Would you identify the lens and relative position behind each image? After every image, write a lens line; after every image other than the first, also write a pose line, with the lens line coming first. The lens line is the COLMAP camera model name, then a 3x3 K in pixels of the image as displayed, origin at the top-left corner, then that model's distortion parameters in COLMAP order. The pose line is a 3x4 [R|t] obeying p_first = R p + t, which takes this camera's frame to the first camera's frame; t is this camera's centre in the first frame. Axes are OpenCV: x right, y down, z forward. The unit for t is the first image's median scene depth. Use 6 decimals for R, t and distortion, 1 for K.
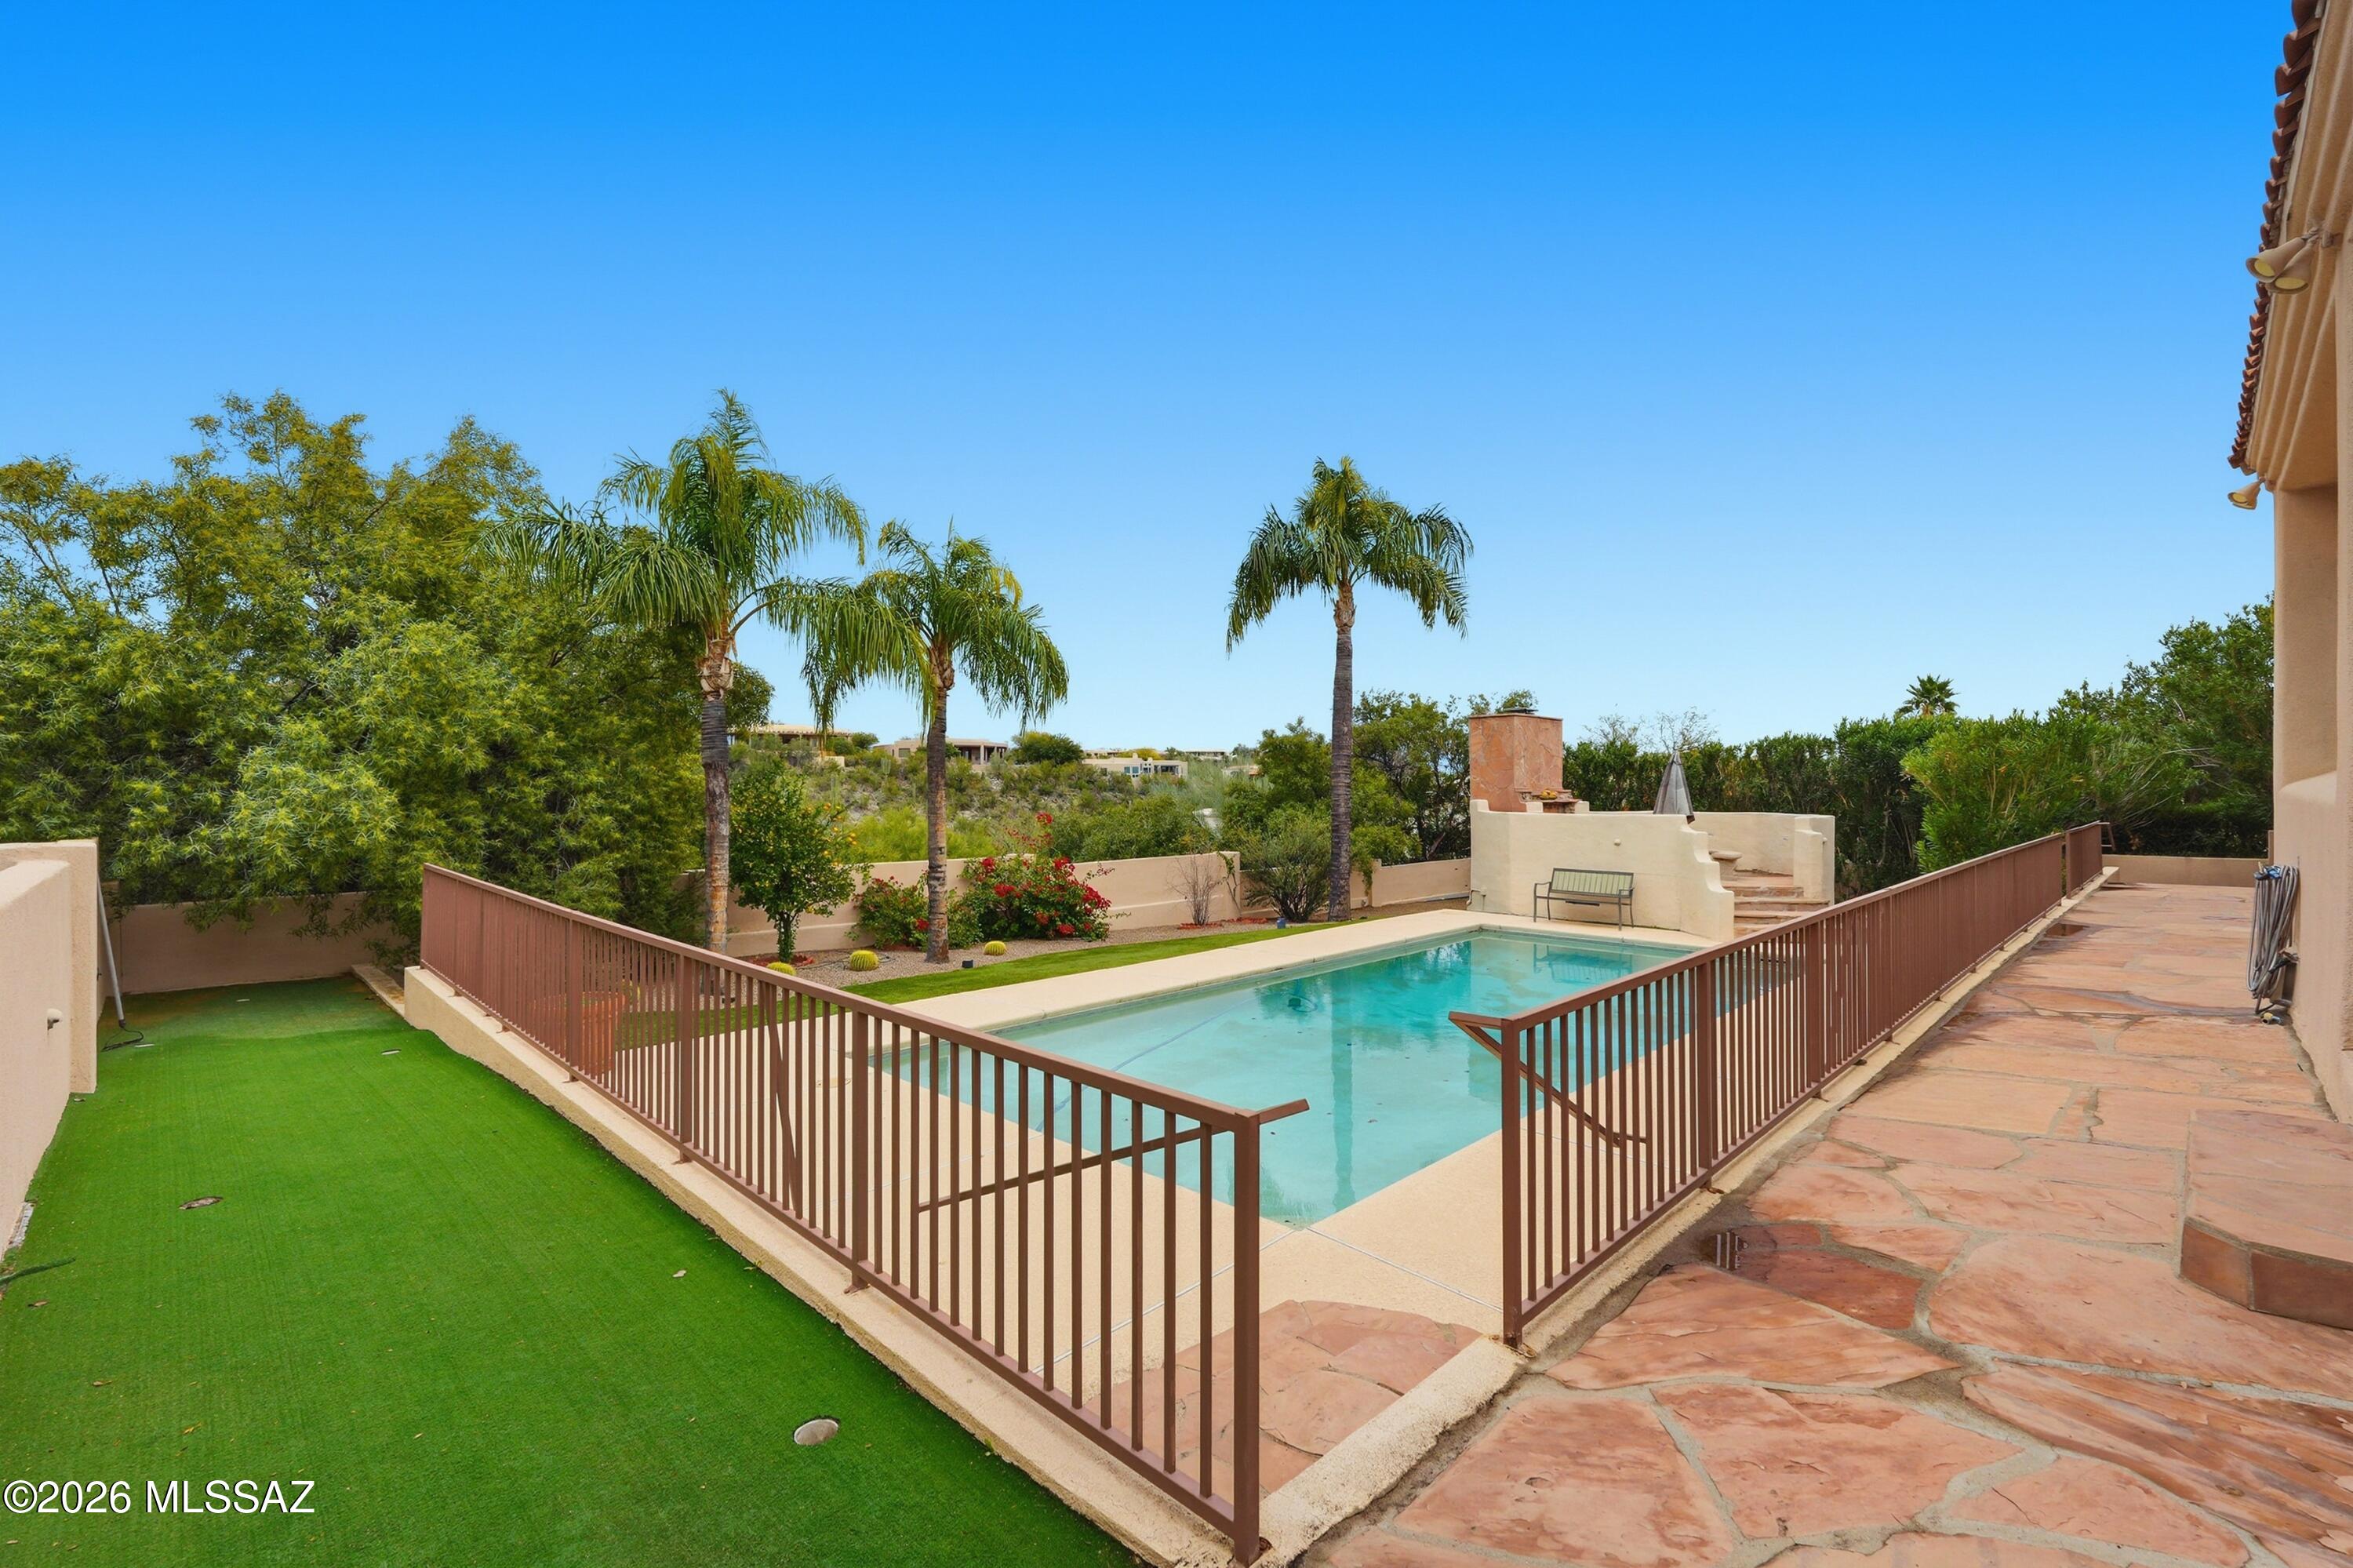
lens RADIAL K [[1041.1, 0, 1184.2], [0, 1041.1, 776.2], [0, 0, 1]] dist [-0.010986, 0.002796]
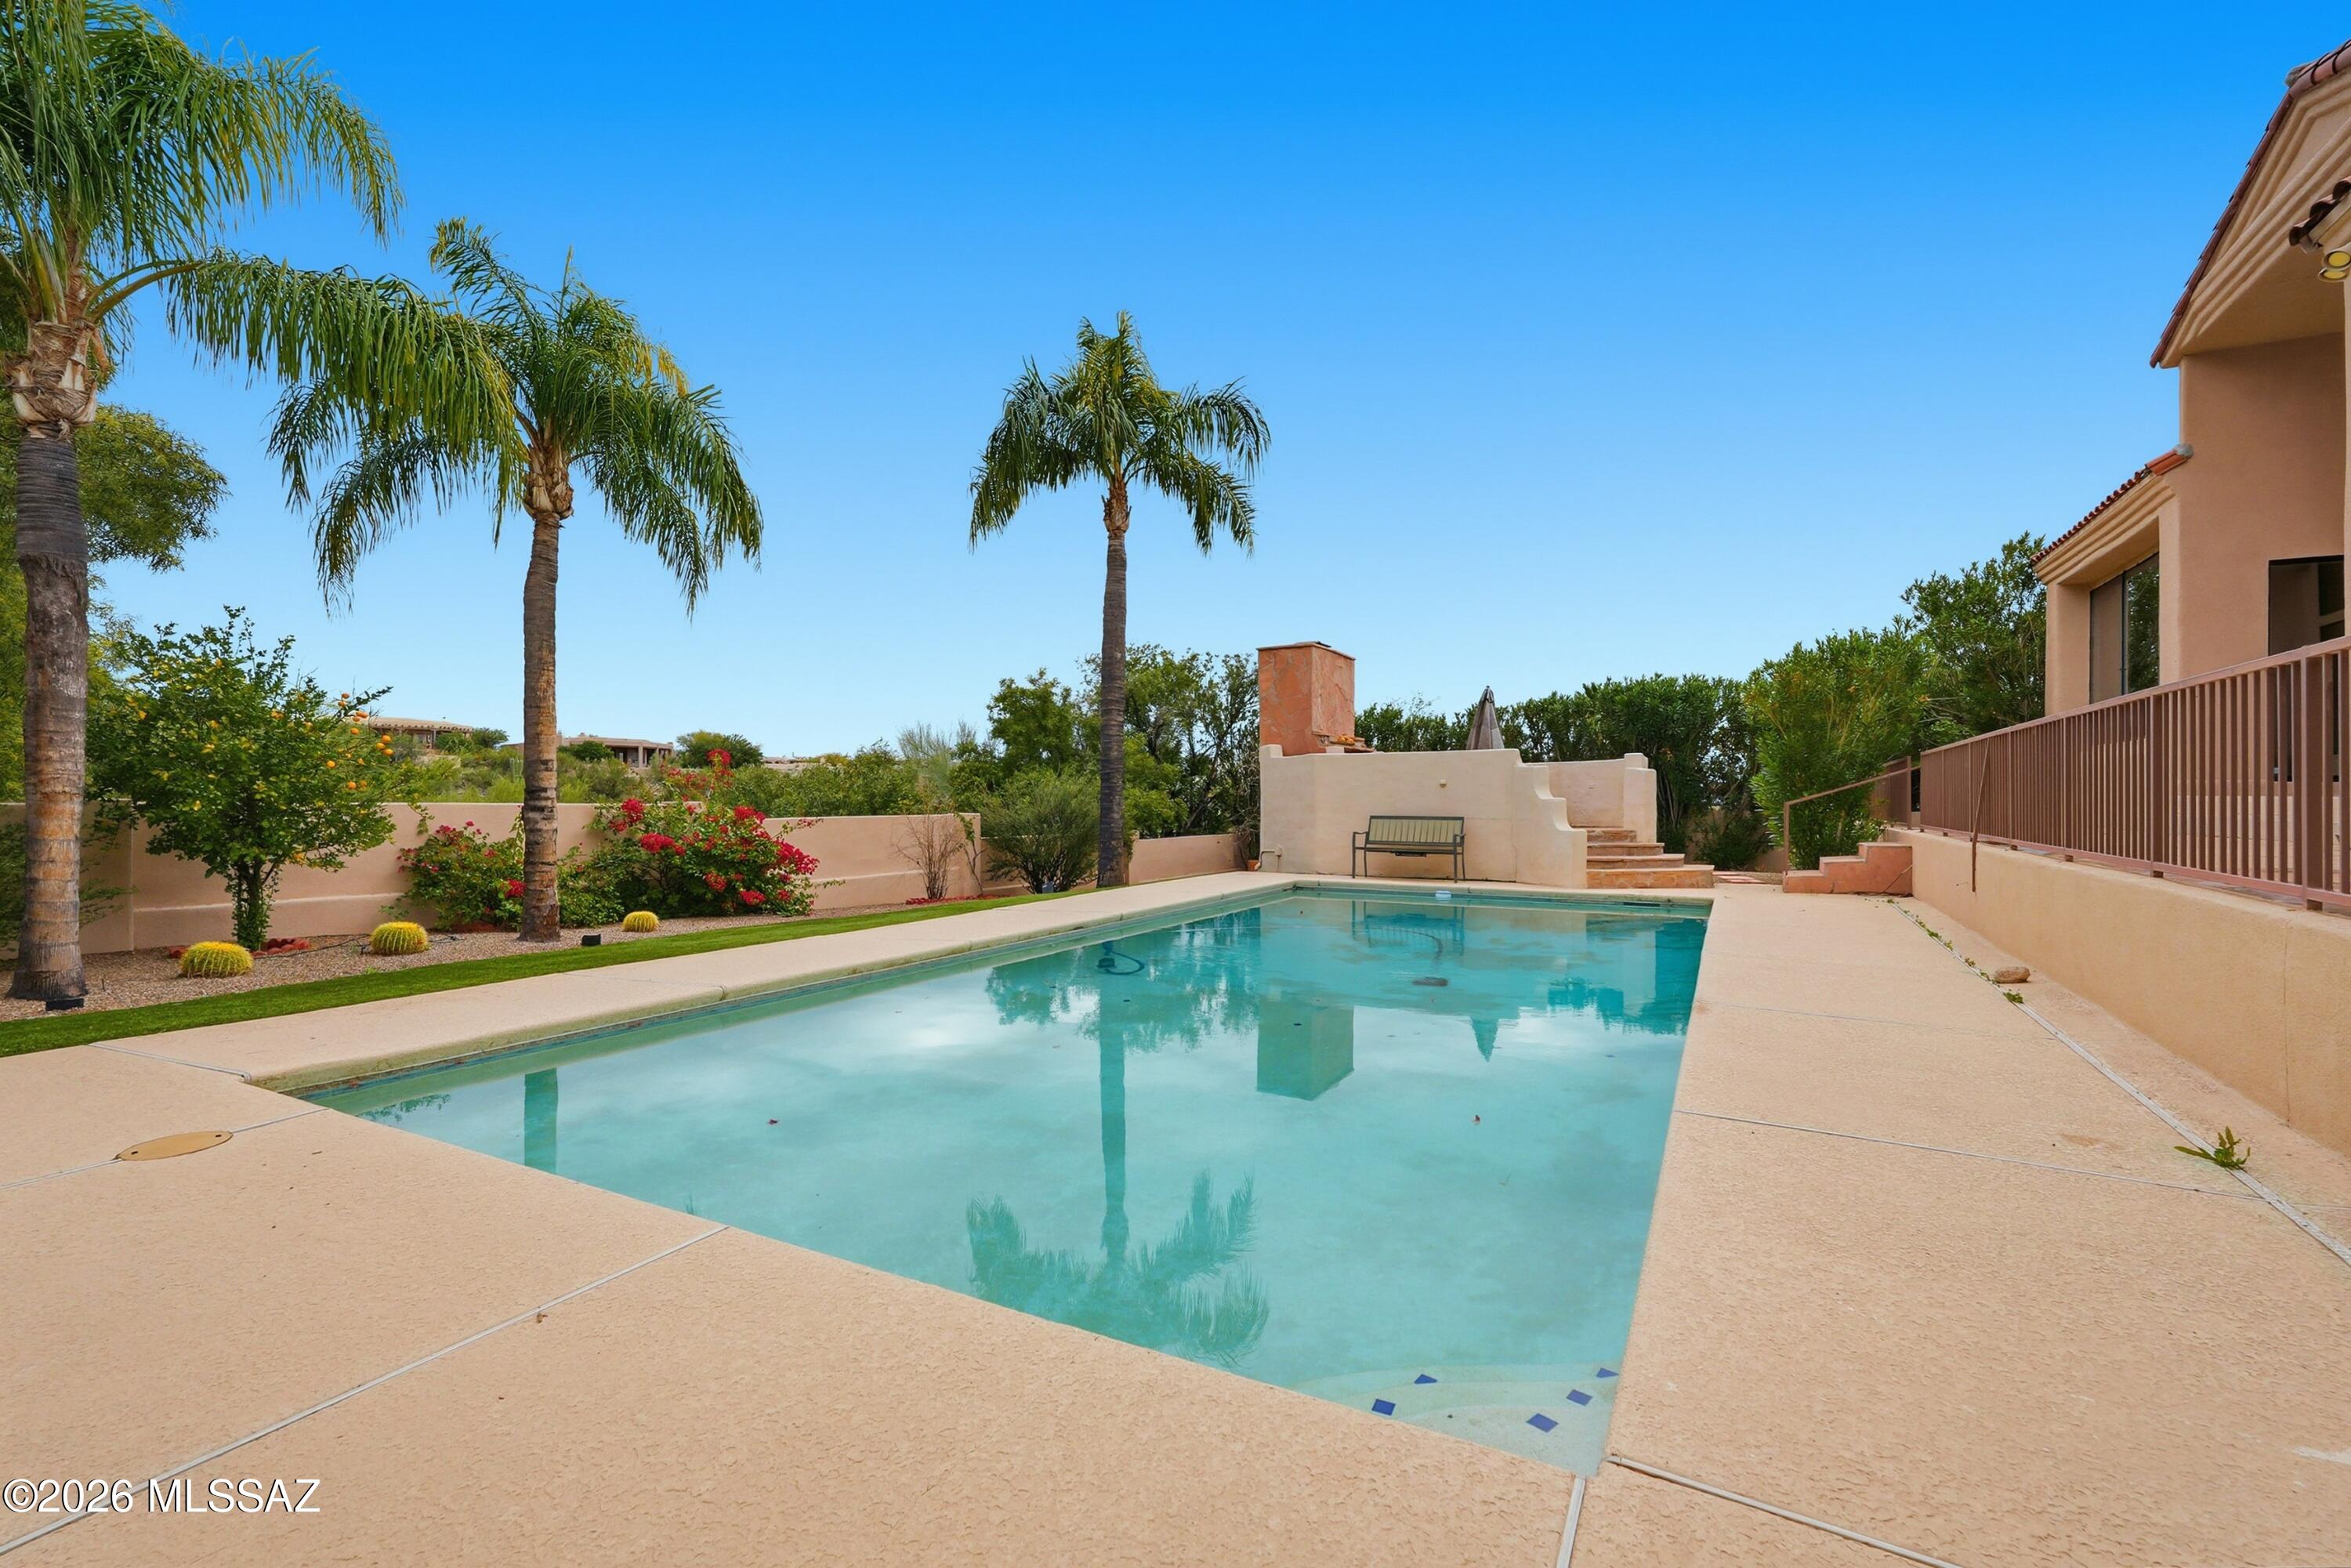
lens RADIAL K [[1040.1, 0, 1166.2], [0, 1040.1, 791.9], [0, 0, 1]] dist [-0.010986, 0.002796]
pose [[0.962312, 0.002888, 0.271931, -0.030178], [-0.001856, 0.999990, -0.004051, 0.065795], [-0.271940, 0.003394, 0.962308, 0.210197]]
